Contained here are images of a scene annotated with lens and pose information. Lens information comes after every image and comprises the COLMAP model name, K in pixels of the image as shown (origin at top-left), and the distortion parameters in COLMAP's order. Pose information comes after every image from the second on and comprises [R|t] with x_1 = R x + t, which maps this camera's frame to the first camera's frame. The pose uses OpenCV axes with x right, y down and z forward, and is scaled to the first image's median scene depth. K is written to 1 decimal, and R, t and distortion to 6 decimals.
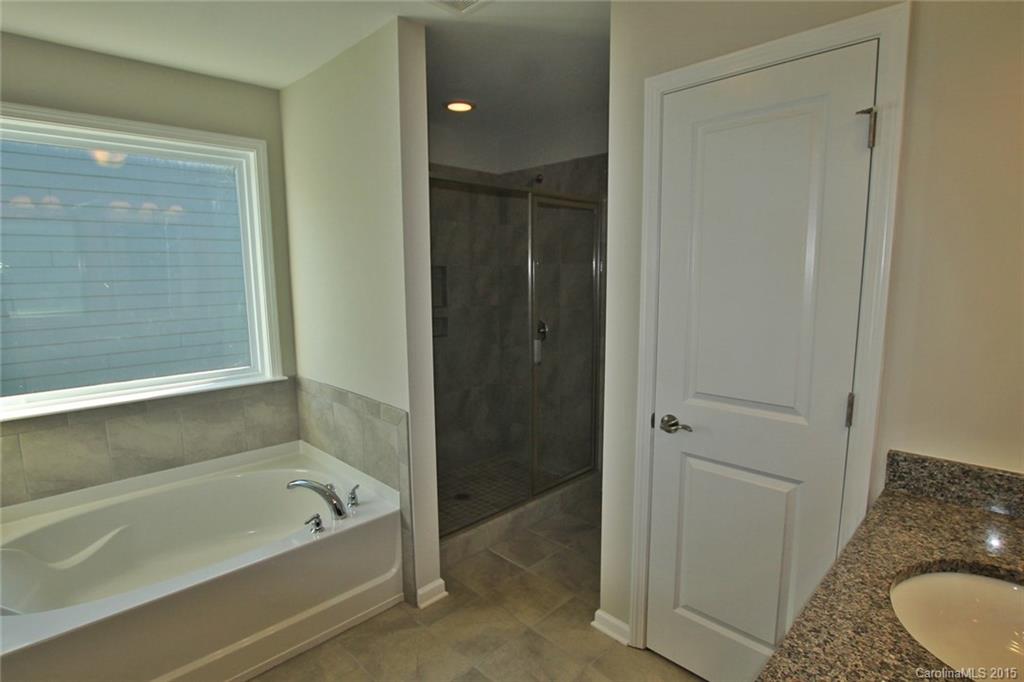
lens RADIAL K [[511.6, 0, 512.0], [0, 511.6, 341.0], [0, 0, 1]] dist [0.000053, -0.000052]
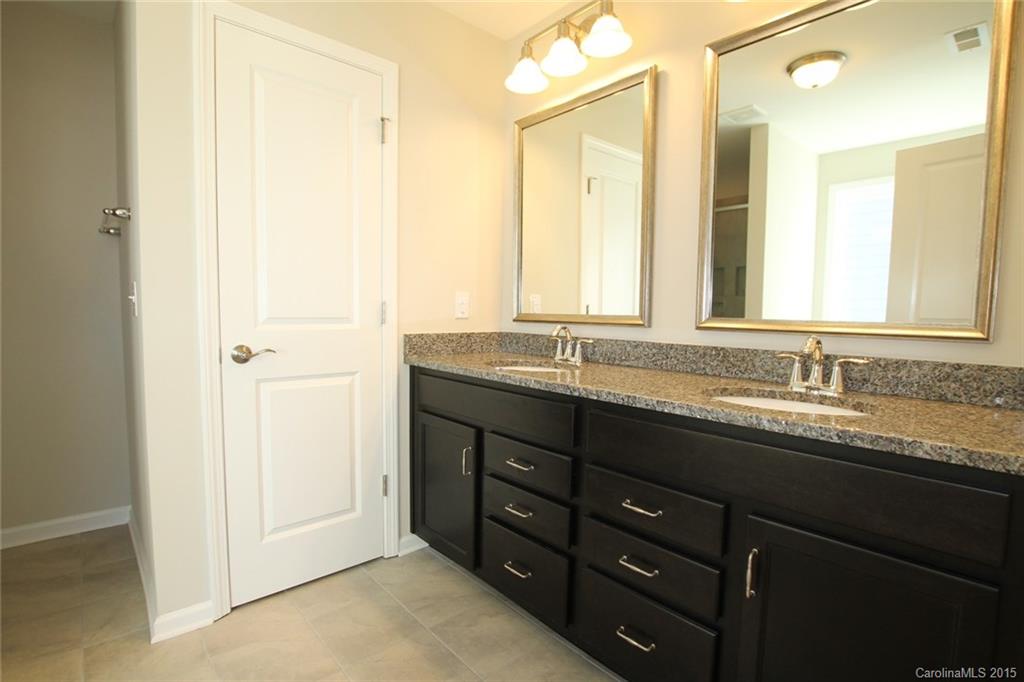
lens RADIAL K [[484.0, 0, 509.9], [0, 484.0, 345.8], [0, 0, 1]] dist [-0.027866, 0.000038]
pose [[0.034101, -0.057534, 0.997761, -0.608907], [0.102903, 0.993238, 0.053757, 0.159638], [-0.994107, 0.100840, 0.039791, 0.483894]]
